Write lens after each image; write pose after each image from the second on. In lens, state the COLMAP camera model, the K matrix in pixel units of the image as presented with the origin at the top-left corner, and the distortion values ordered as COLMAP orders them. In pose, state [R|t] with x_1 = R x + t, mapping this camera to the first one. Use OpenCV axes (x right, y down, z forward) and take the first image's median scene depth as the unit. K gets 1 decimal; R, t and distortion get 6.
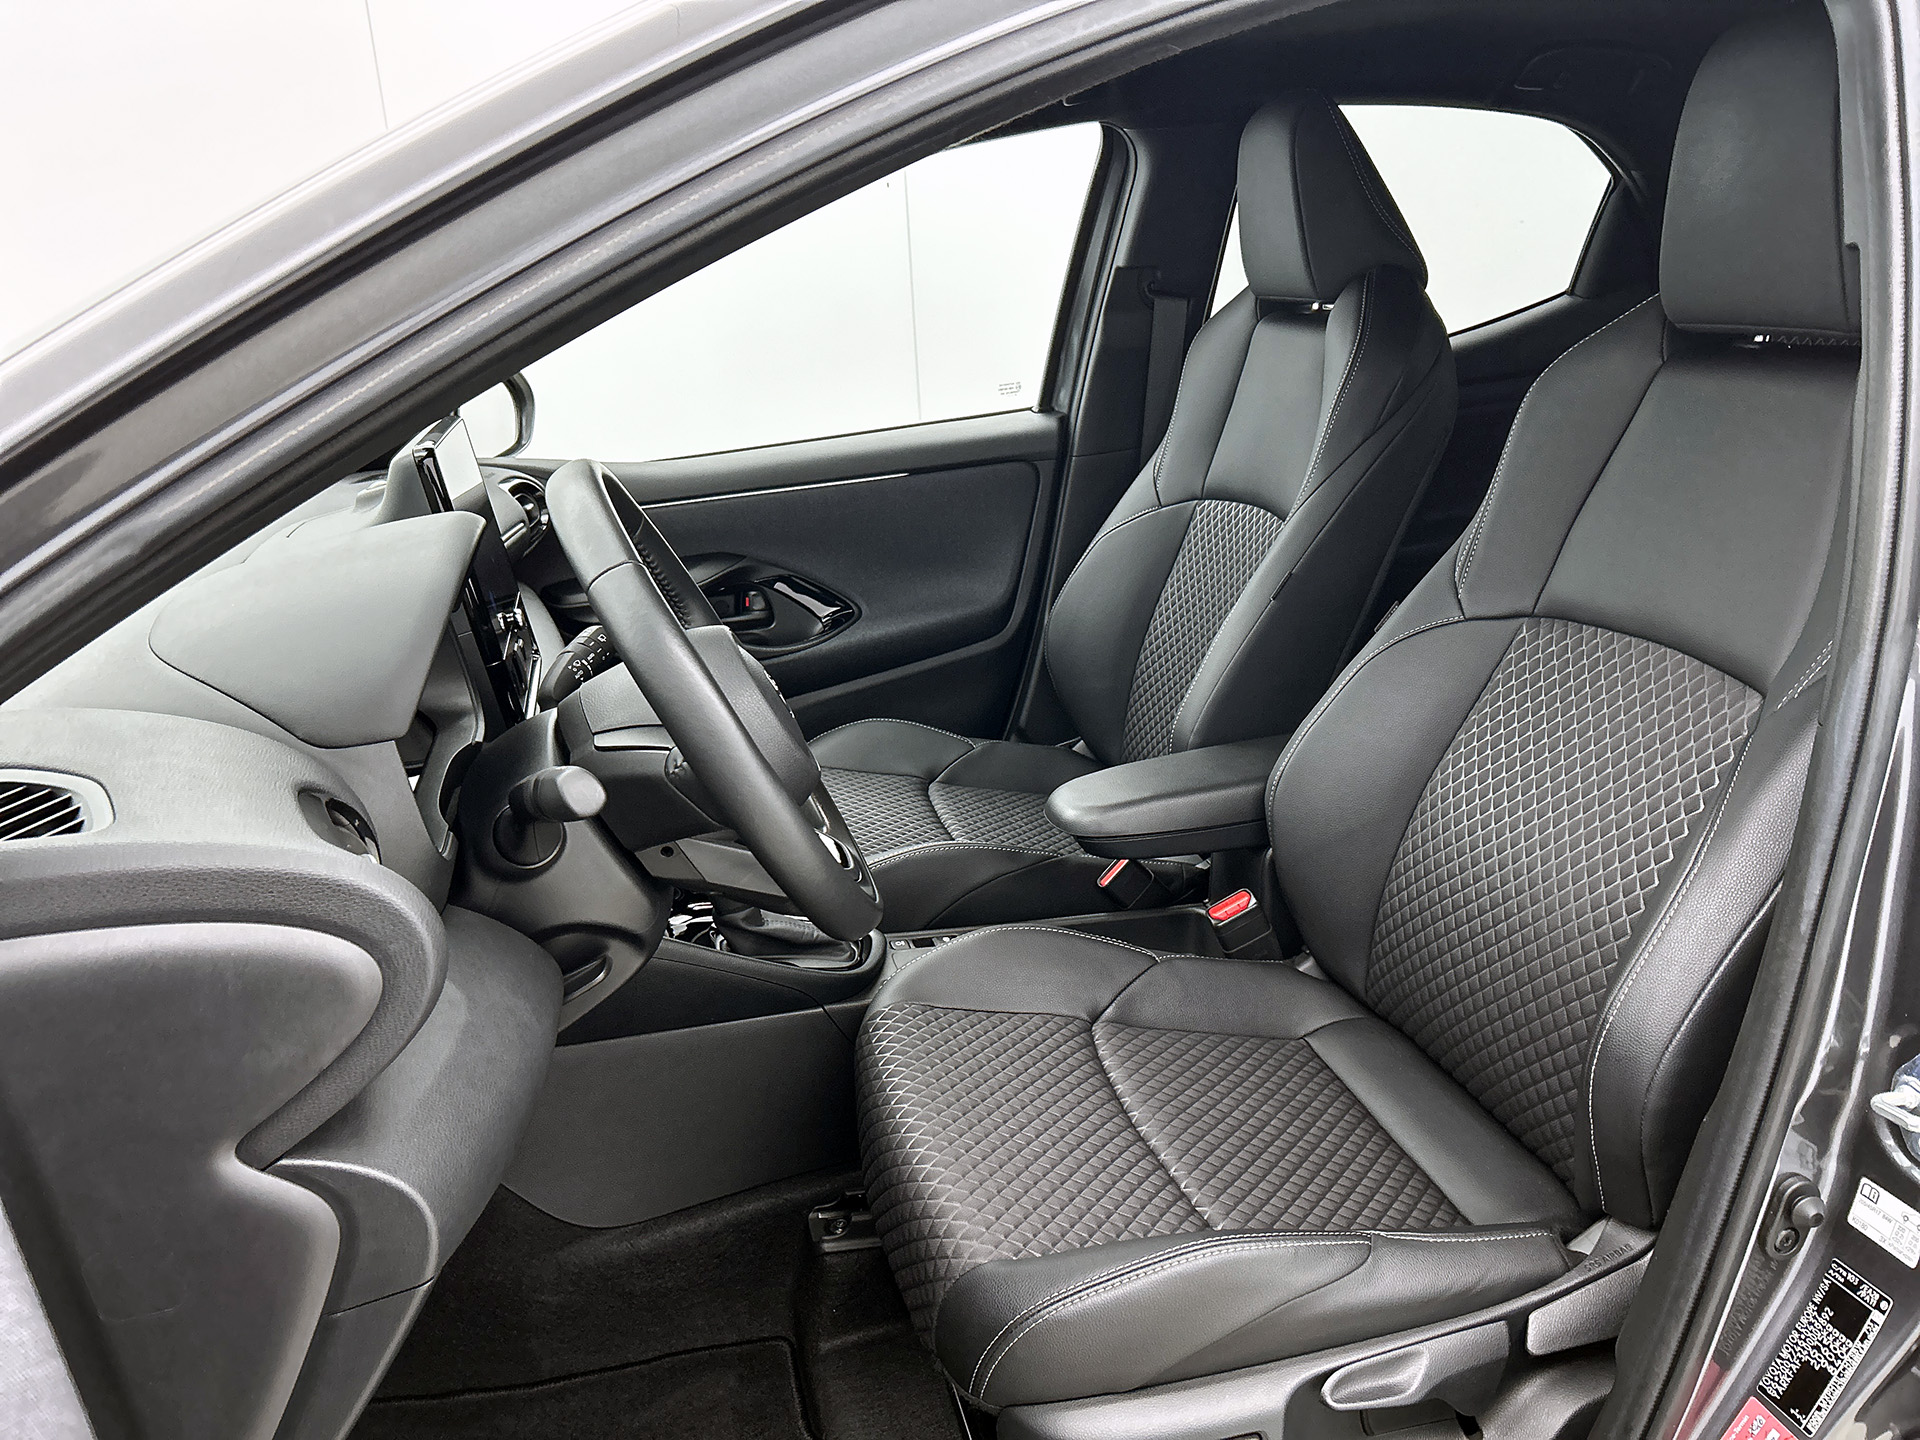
lens RADIAL K [[1449.3, 0, 948.5], [0, 1449.3, 718.1], [0, 0, 1]] dist [0.025999, -0.025155]
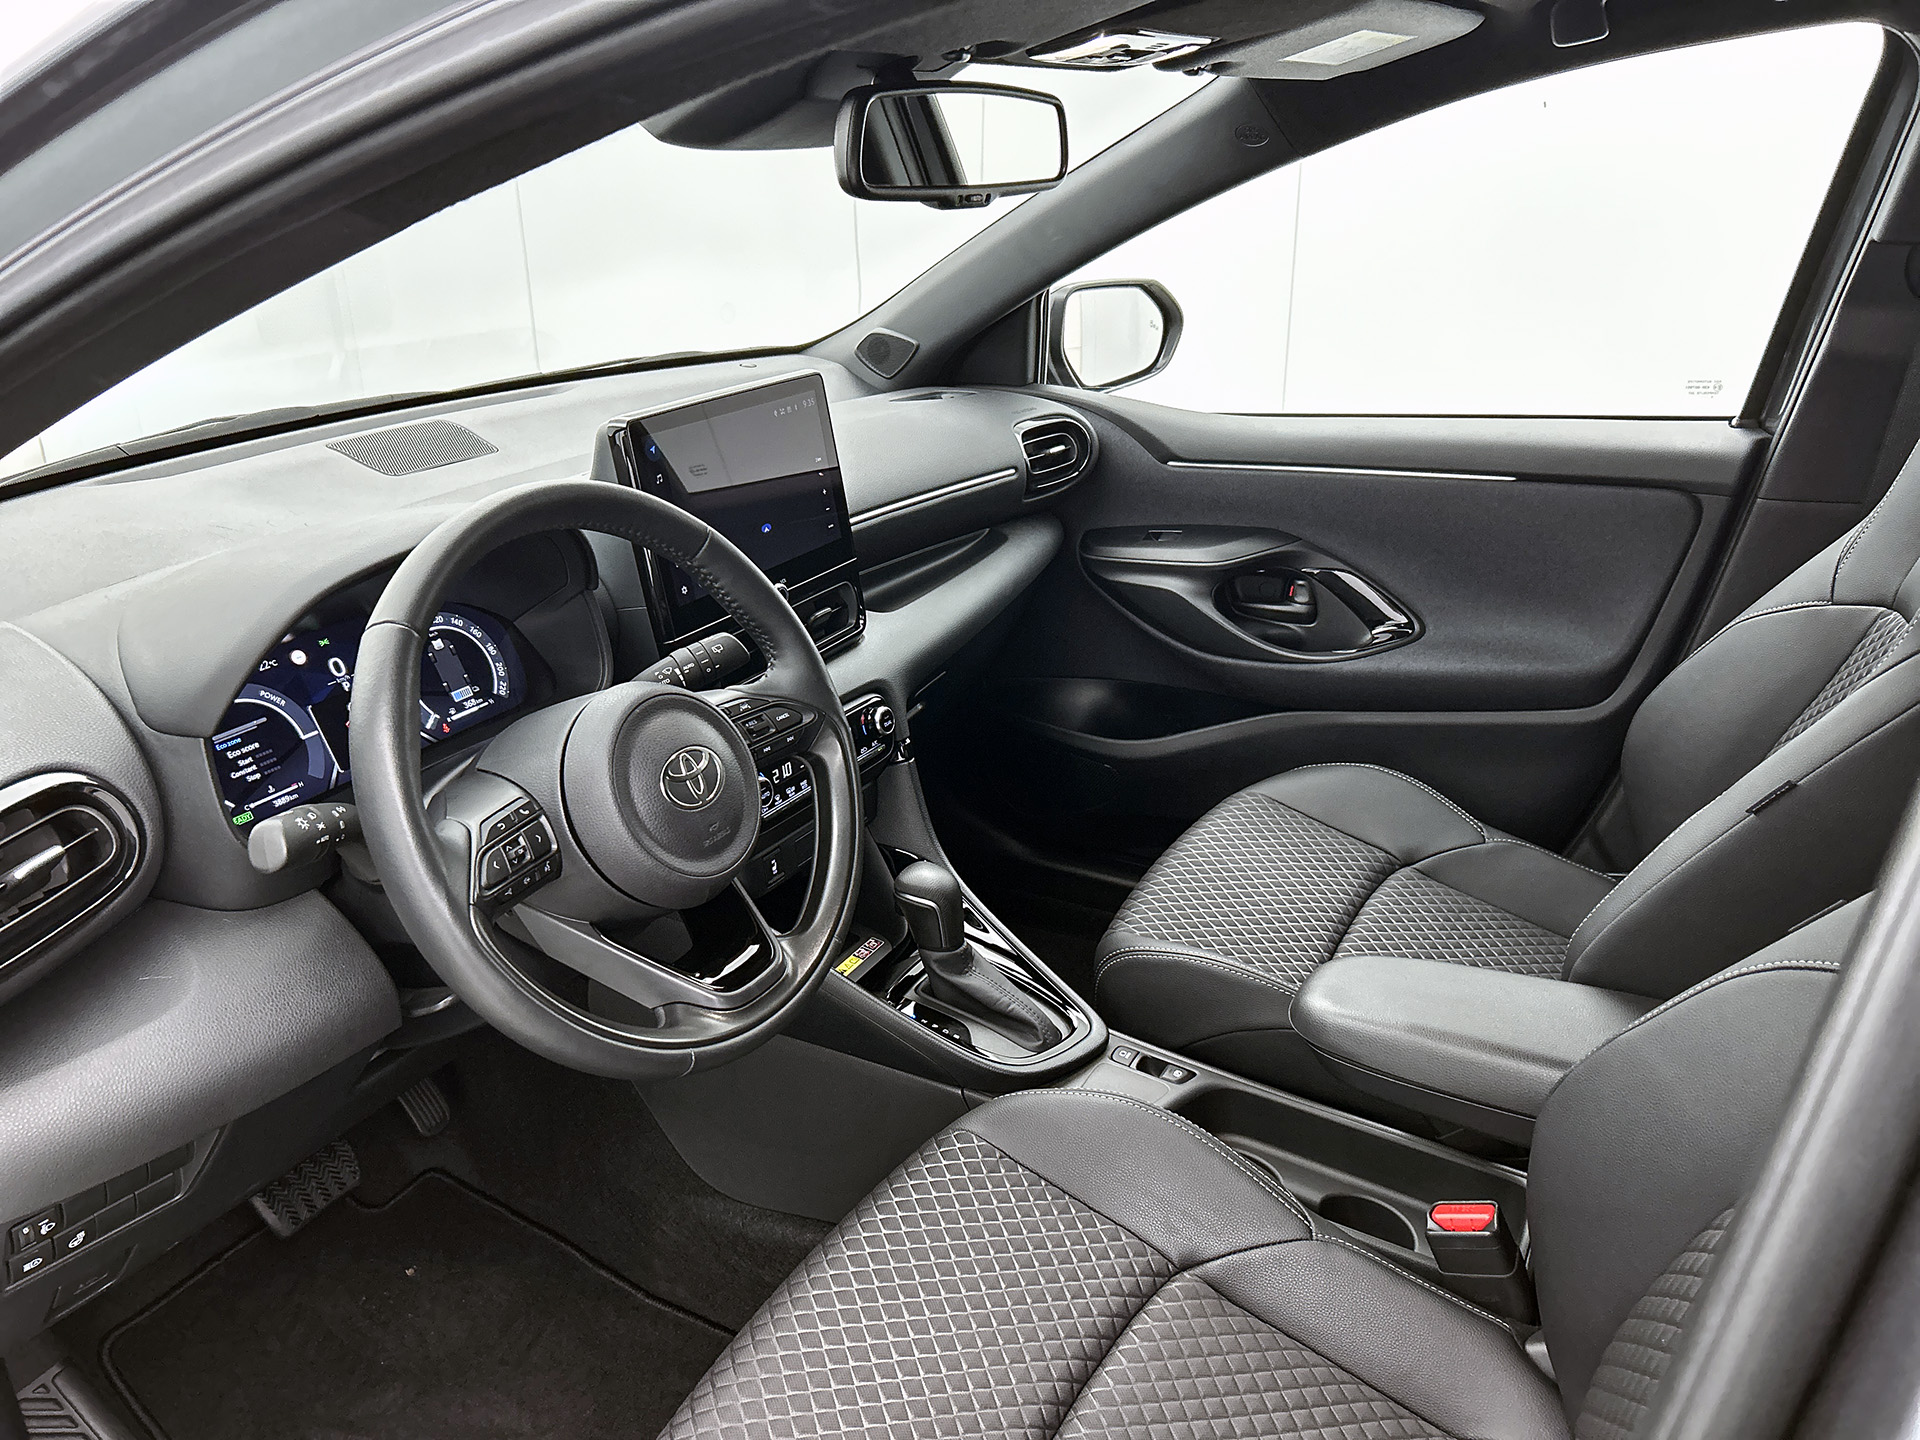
lens RADIAL K [[1449.3, 0, 970.1], [0, 1449.3, 726.5], [0, 0, 1]] dist [0.025999, -0.025155]
pose [[0.739538, 0.292652, -0.606167, 0.265828], [-0.217095, 0.956118, 0.196743, -0.130984], [0.637145, -0.013903, 0.770619, 0.212822]]
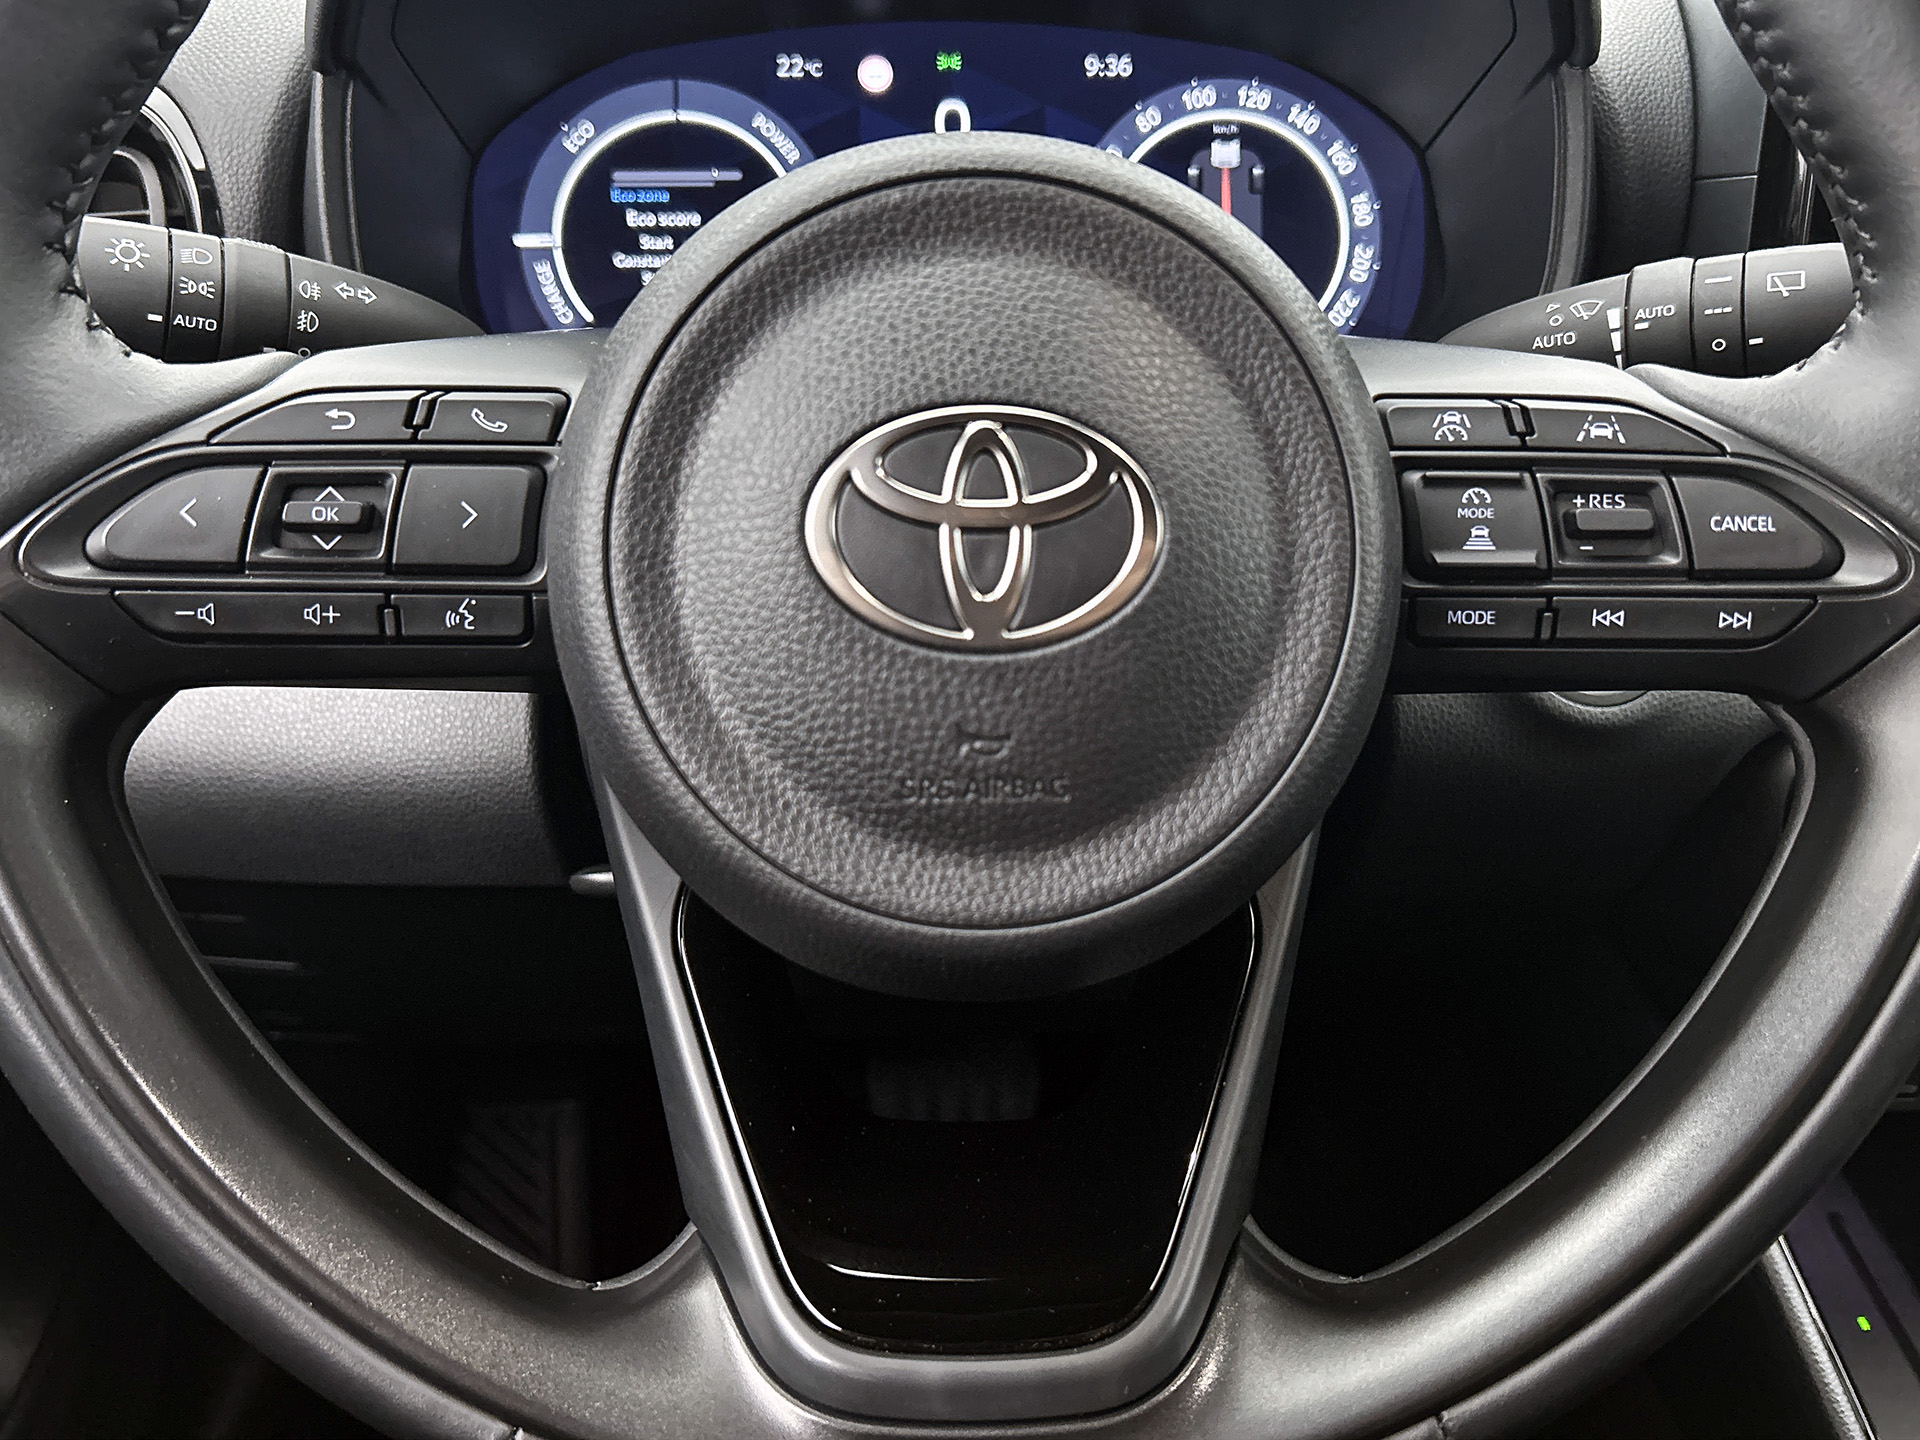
lens RADIAL K [[1651.4, 0, 947.6], [0, 1651.4, 727.8], [0, 0, 1]] dist [0.015540, 0.004294]
pose [[-0.210390, 0.483227, -0.849840, 0.058227], [-0.266944, 0.807866, 0.525446, -0.063712], [0.940466, 0.337408, -0.040973, 0.499511]]
